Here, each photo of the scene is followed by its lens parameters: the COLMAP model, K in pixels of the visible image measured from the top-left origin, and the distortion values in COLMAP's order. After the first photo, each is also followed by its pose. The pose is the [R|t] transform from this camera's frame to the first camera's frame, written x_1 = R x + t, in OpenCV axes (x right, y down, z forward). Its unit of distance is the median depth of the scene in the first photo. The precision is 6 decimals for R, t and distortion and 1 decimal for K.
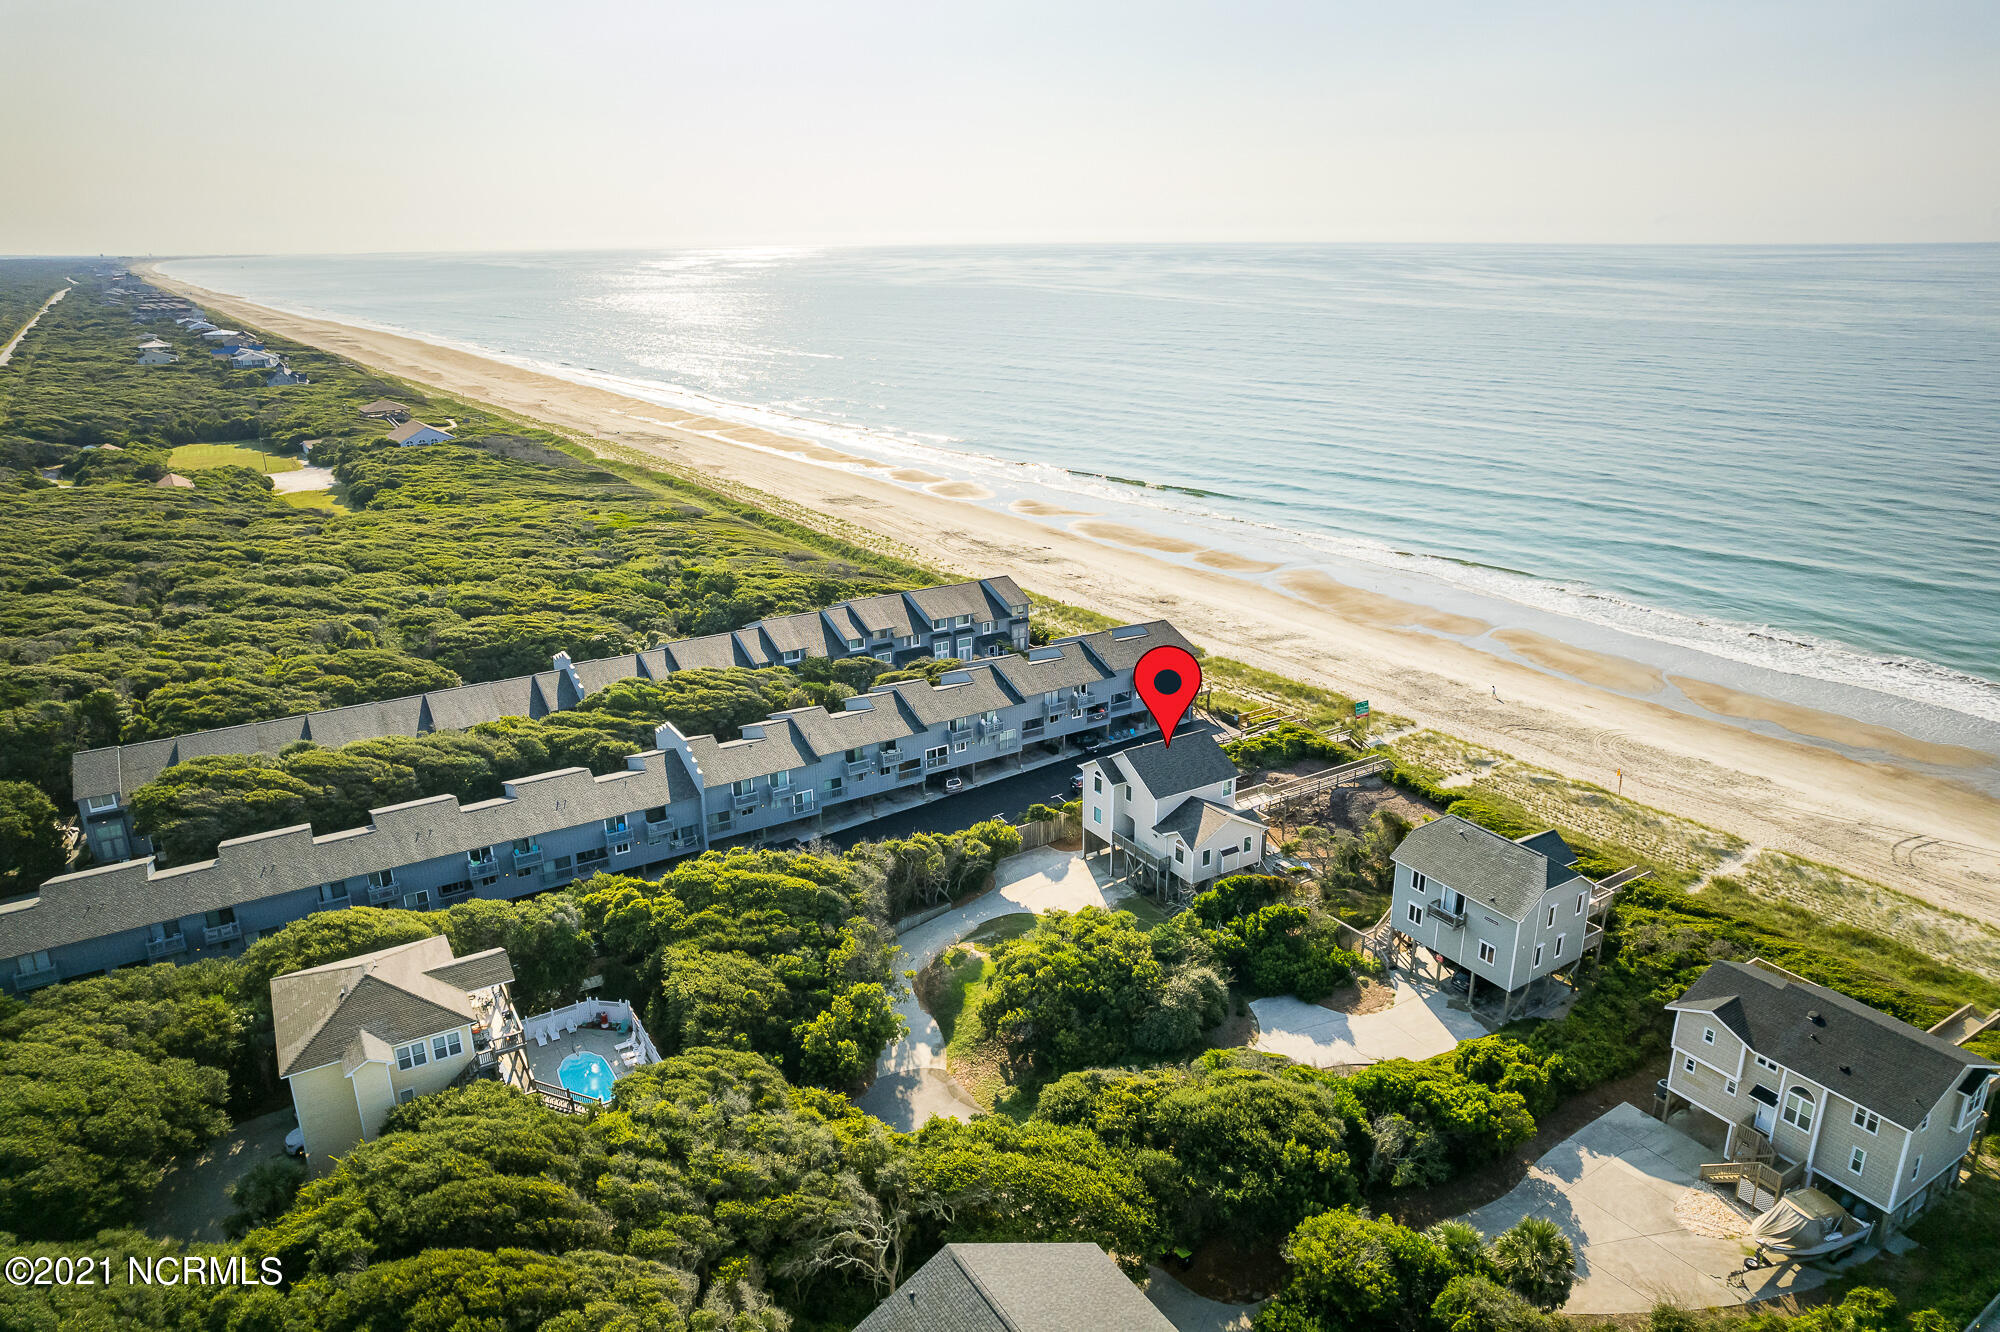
lens RADIAL K [[1281.5, 0, 1008.1], [0, 1281.5, 633.2], [0, 0, 1]] dist [-0.064720, 0.050528]
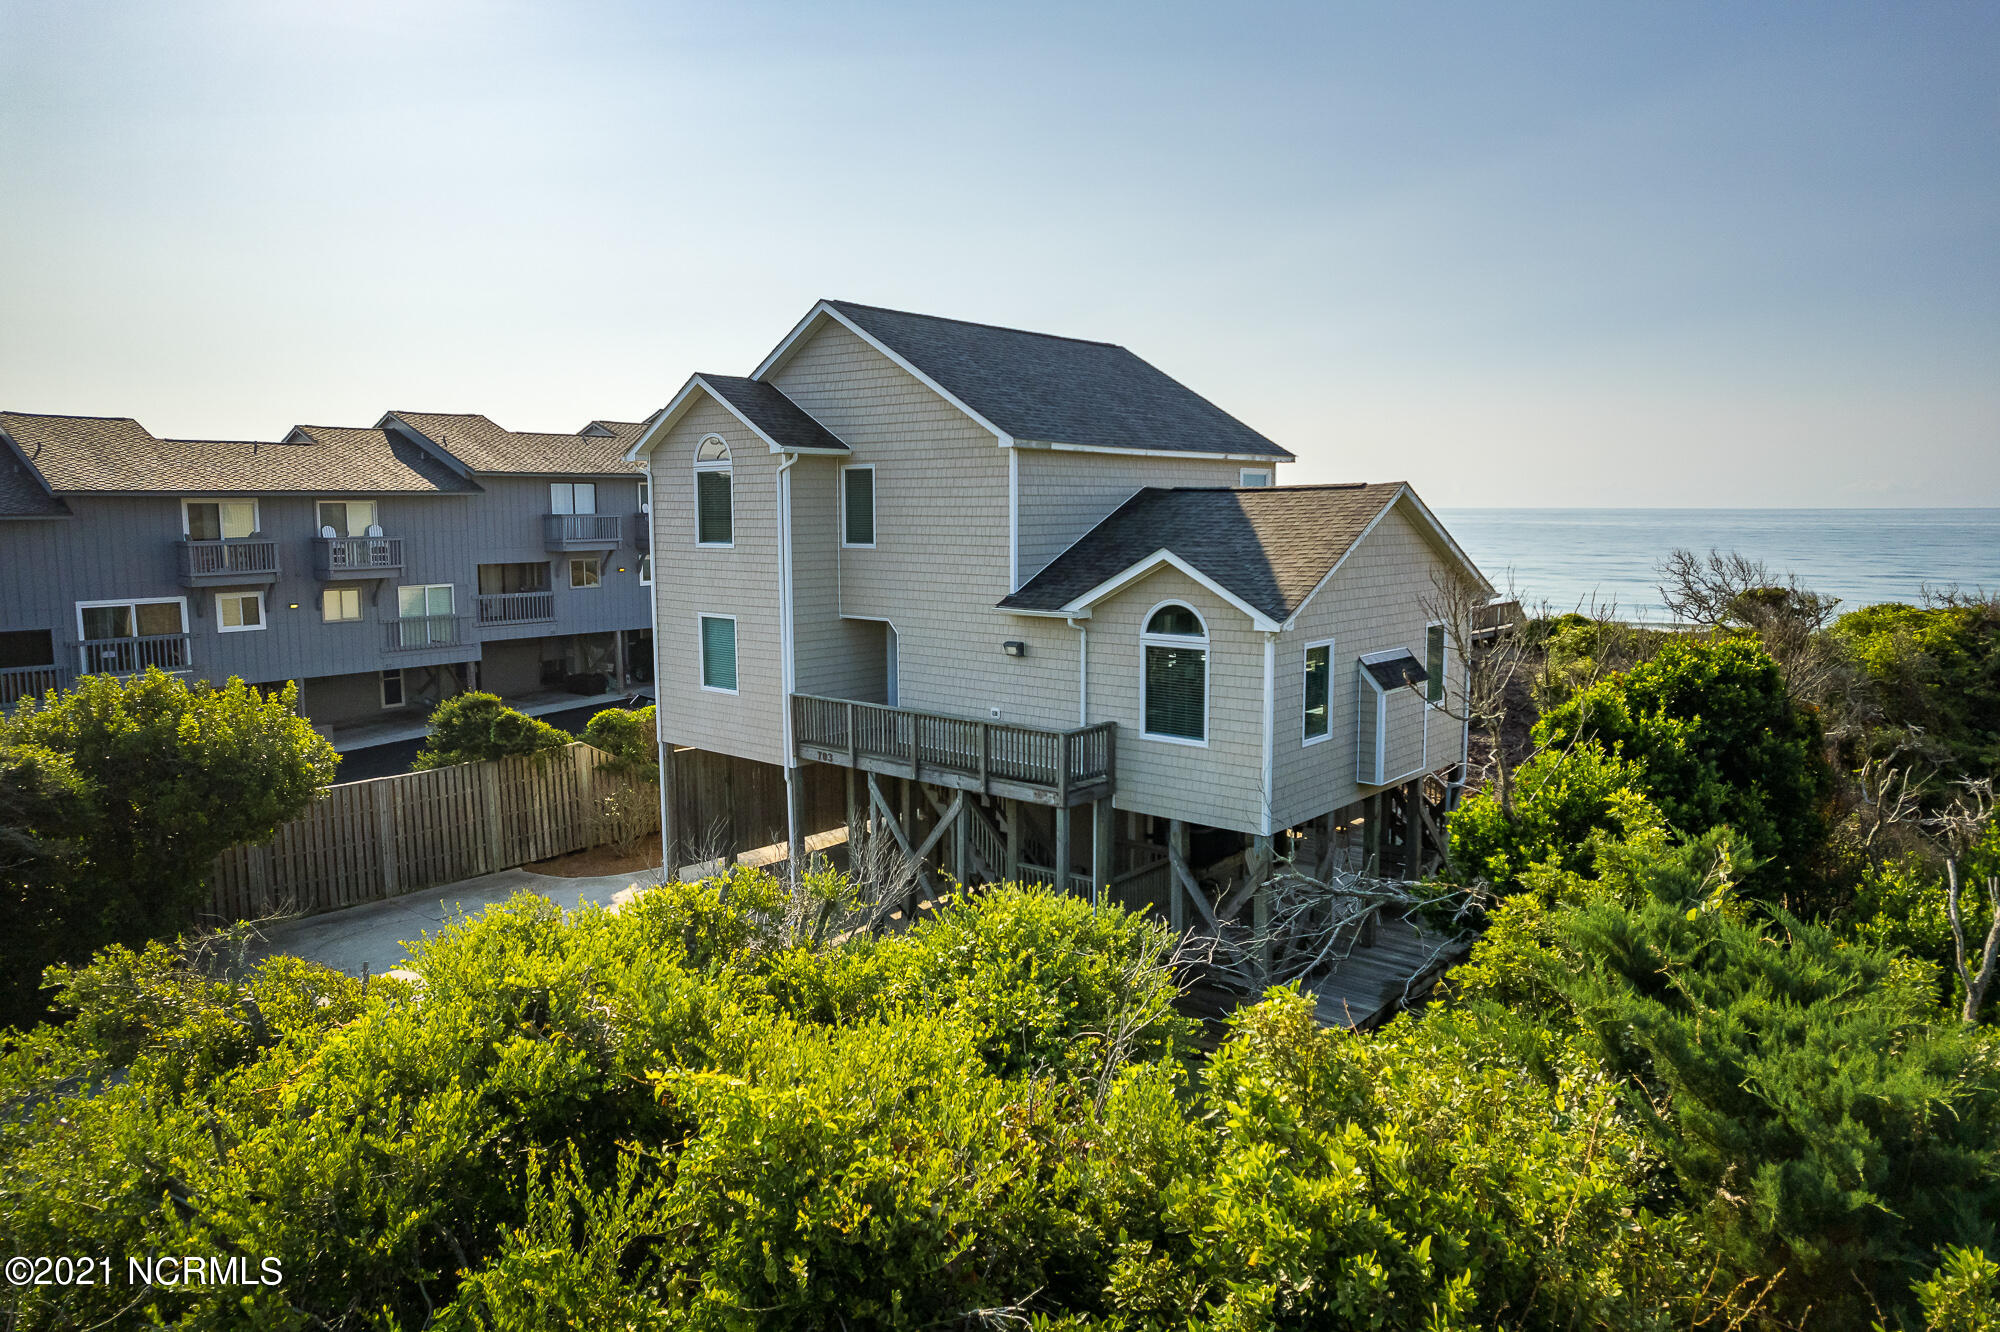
lens RADIAL K [[1281.5, 0, 1008.1], [0, 1281.5, 633.2], [0, 0, 1]] dist [-0.064720, 0.050528]
pose [[0.956887, -0.028593, 0.289050, 0.054280], [0.086036, 0.978387, -0.188034, 0.186175], [-0.277426, 0.204796, 0.938666, 0.782276]]
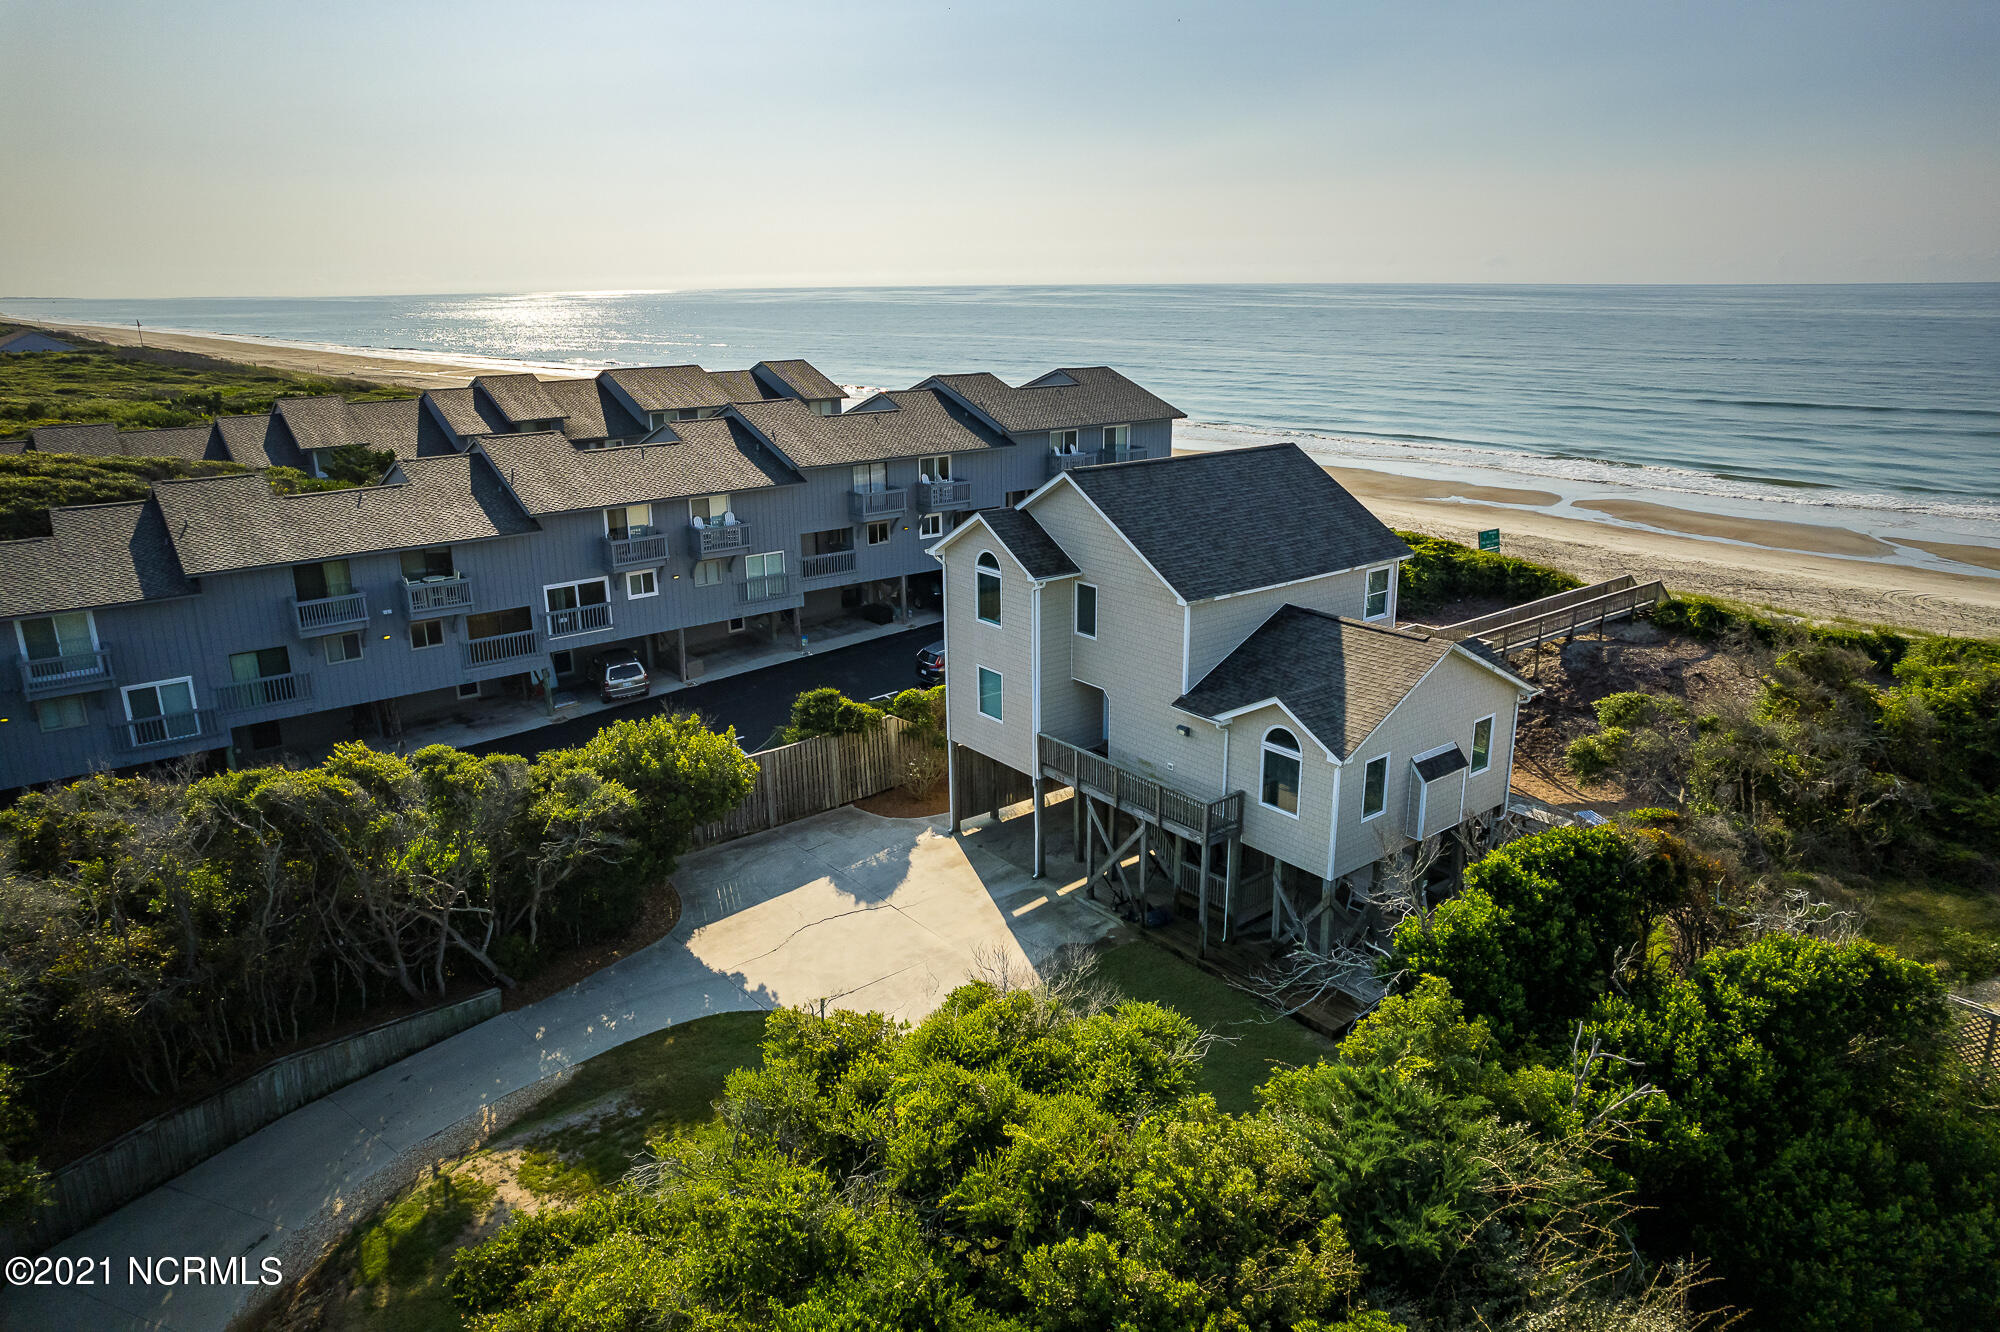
lens RADIAL K [[1281.5, 0, 1008.1], [0, 1281.5, 633.2], [0, 0, 1]] dist [-0.064720, 0.050528]
pose [[0.994478, -0.030359, 0.100459, 0.042027], [0.033637, 0.998950, -0.031105, 0.138044], [-0.099409, 0.034312, 0.994455, 0.675207]]
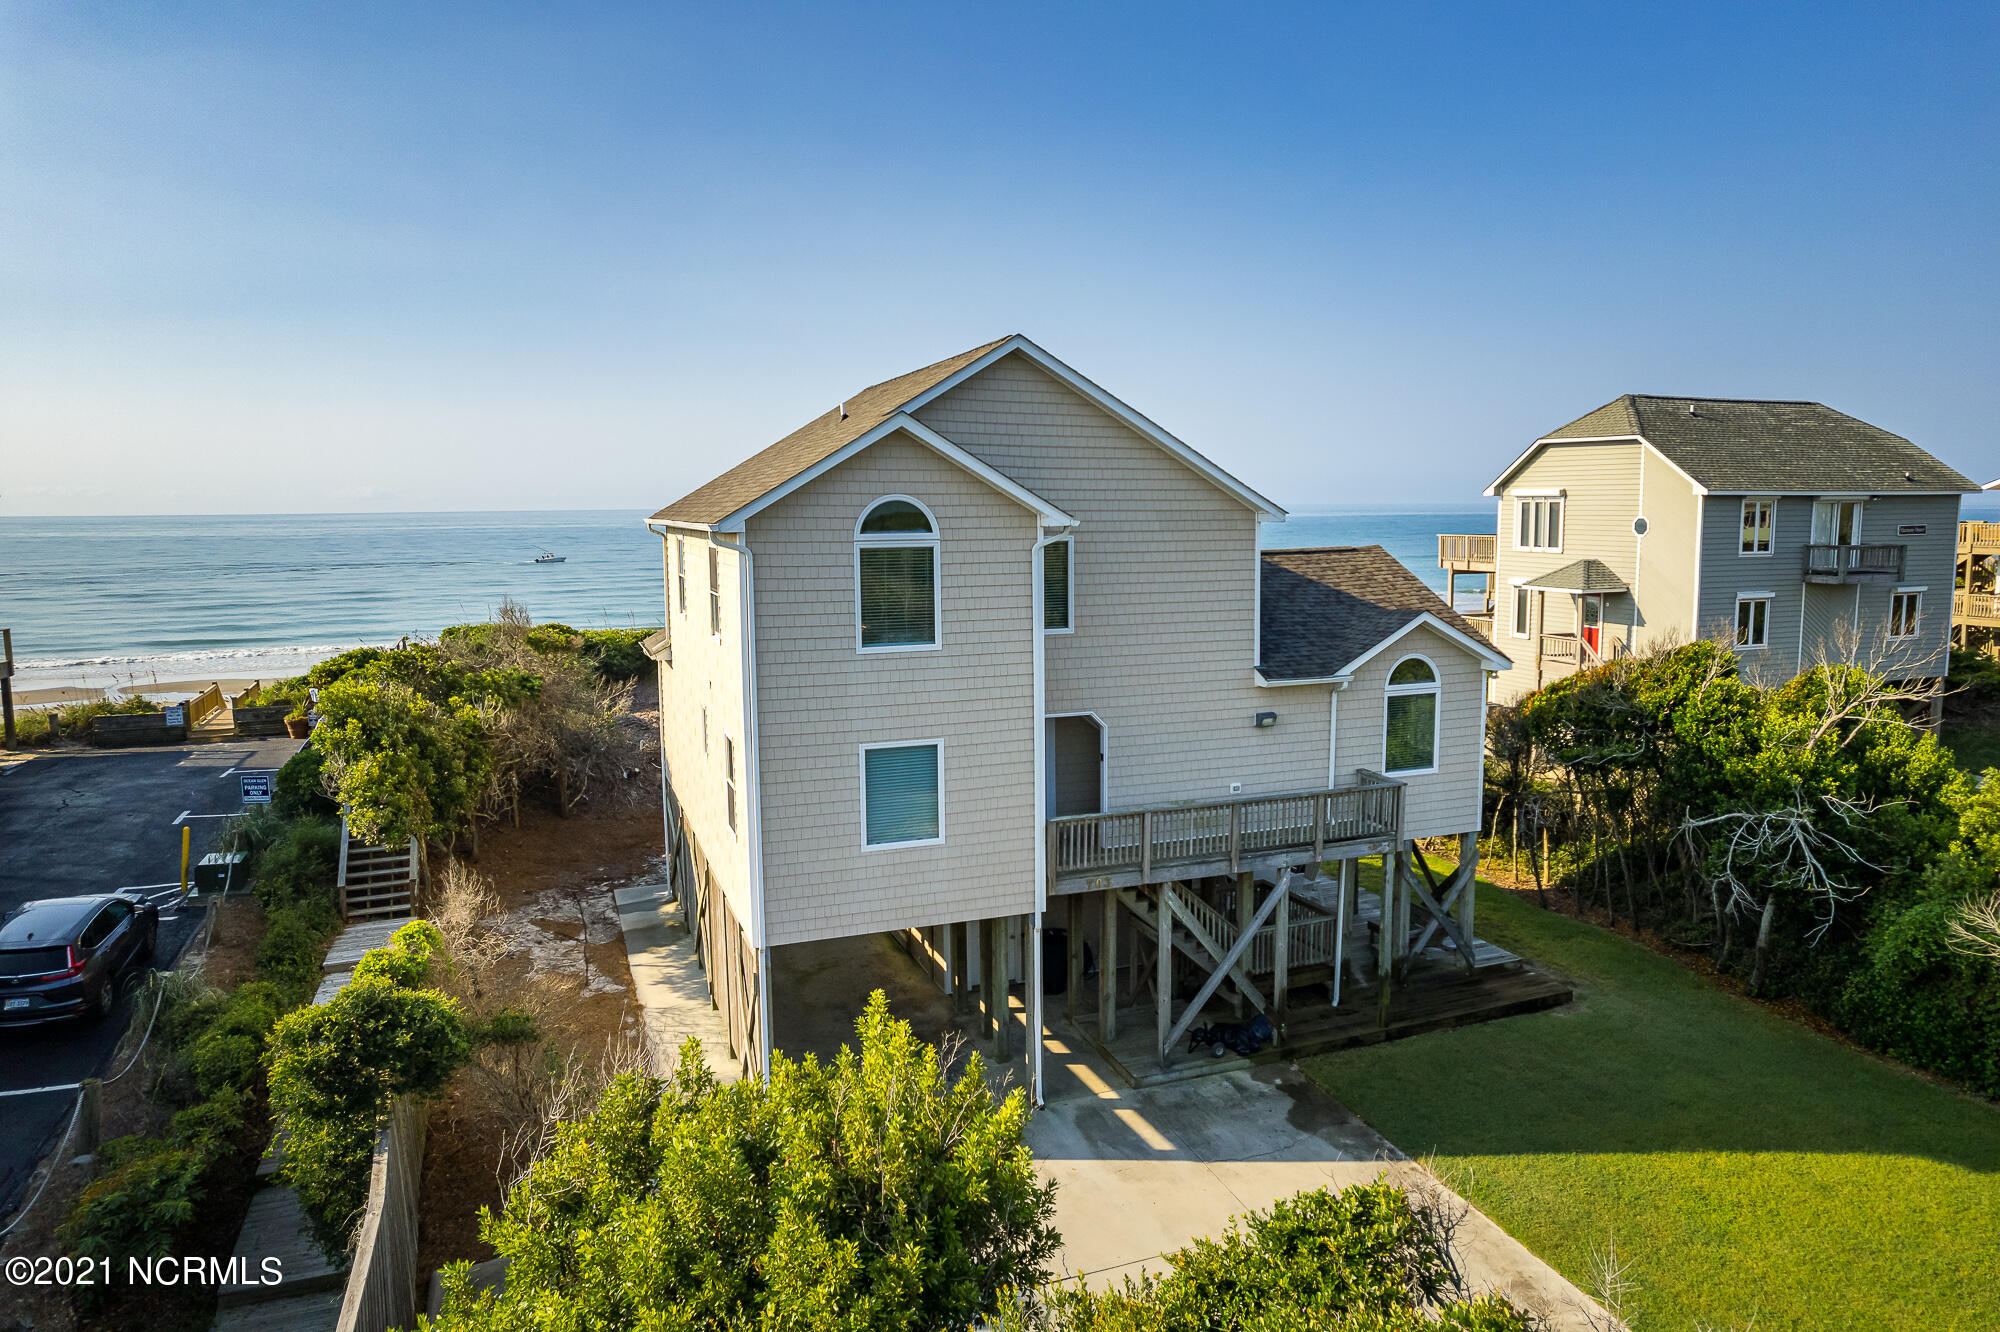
lens RADIAL K [[1281.5, 0, 1008.1], [0, 1281.5, 633.2], [0, 0, 1]] dist [-0.064720, 0.050528]
pose [[0.198338, -0.098188, 0.975203, -0.084340], [0.293307, 0.955320, 0.036533, 0.121558], [-0.935218, 0.278788, 0.218275, 0.952618]]
